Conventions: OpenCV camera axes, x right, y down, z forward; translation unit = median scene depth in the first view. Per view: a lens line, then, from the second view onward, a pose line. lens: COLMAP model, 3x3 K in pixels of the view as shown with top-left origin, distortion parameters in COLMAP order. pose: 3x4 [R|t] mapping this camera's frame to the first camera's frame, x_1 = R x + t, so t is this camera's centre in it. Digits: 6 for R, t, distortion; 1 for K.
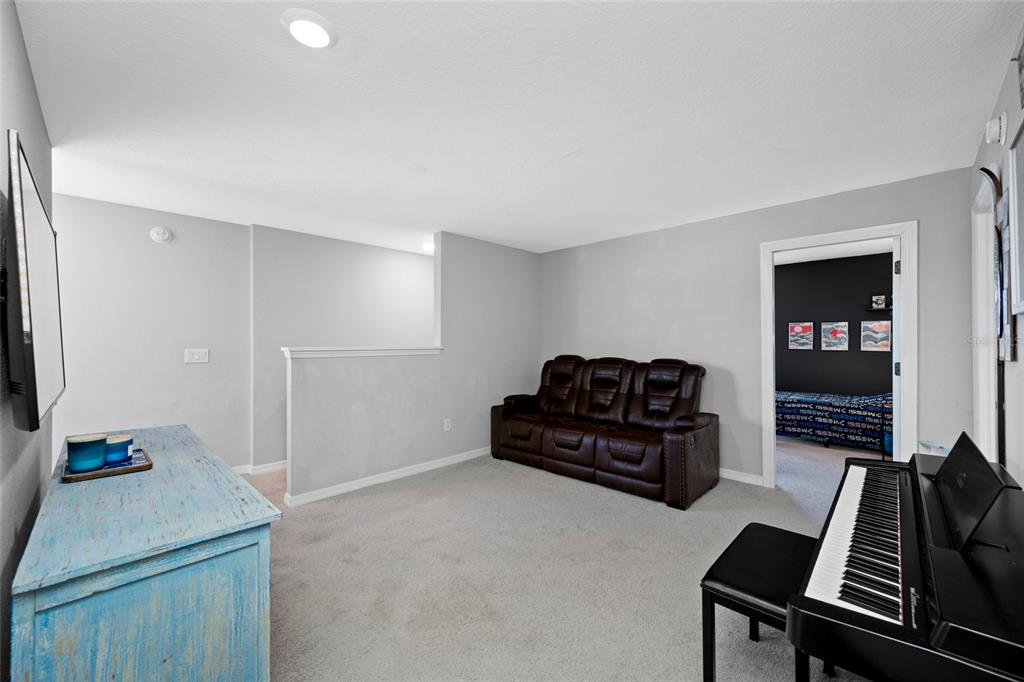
lens RADIAL K [[400.0, 0, 514.6], [0, 400.0, 342.1], [0, 0, 1]] dist [0.000904, 0.000136]
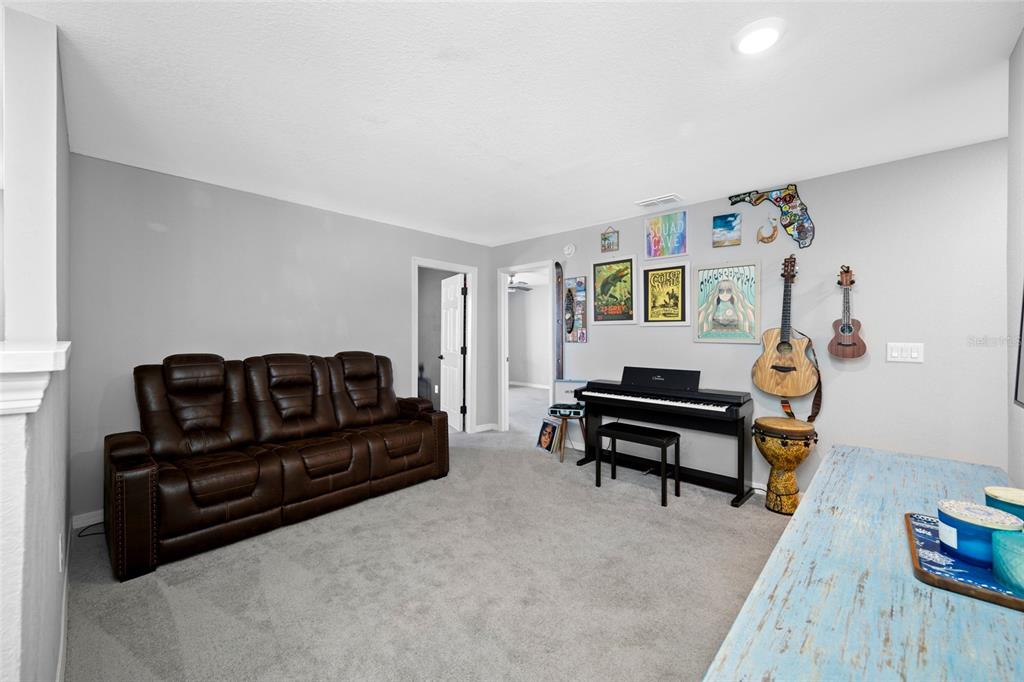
lens RADIAL K [[400.0, 0, 513.4], [0, 400.0, 335.9], [0, 0, 1]] dist [0.000904, 0.000136]
pose [[-0.012336, 0.003380, 0.999918, -0.573313], [-0.005301, 0.999980, -0.003445, 0.005337], [-0.999910, -0.005343, -0.012318, 0.609332]]
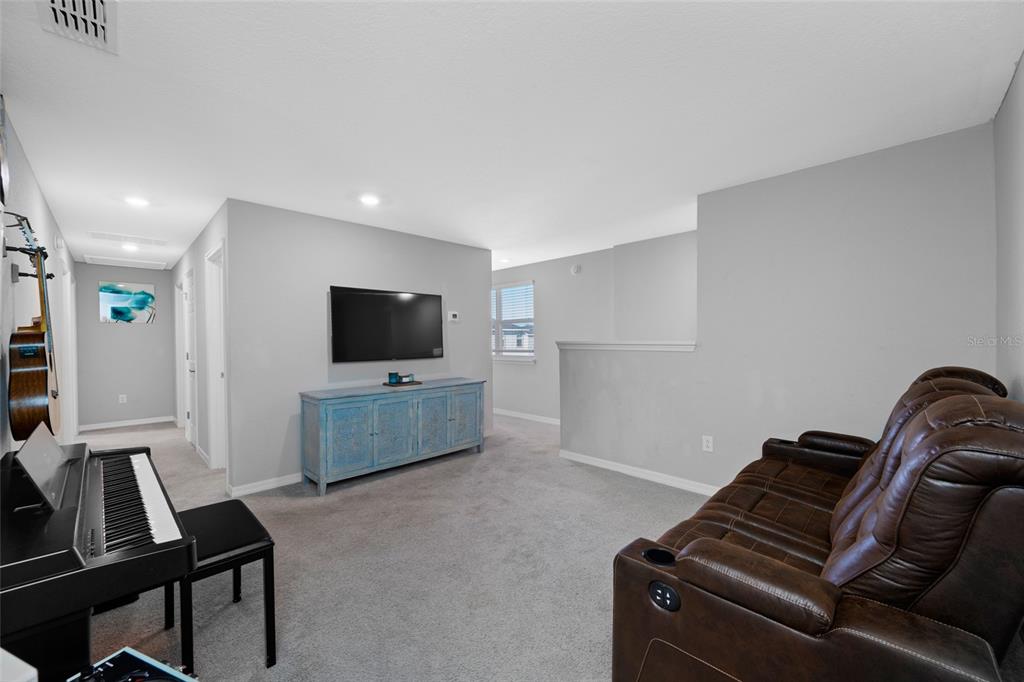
lens RADIAL K [[400.0, 0, 513.5], [0, 400.0, 344.9], [0, 0, 1]] dist [0.000904, 0.000136]
pose [[-0.007559, 0.019262, -0.999786, 0.628921], [0.006423, 0.999795, 0.019214, -0.000822], [0.999951, -0.006277, -0.007681, 0.659572]]
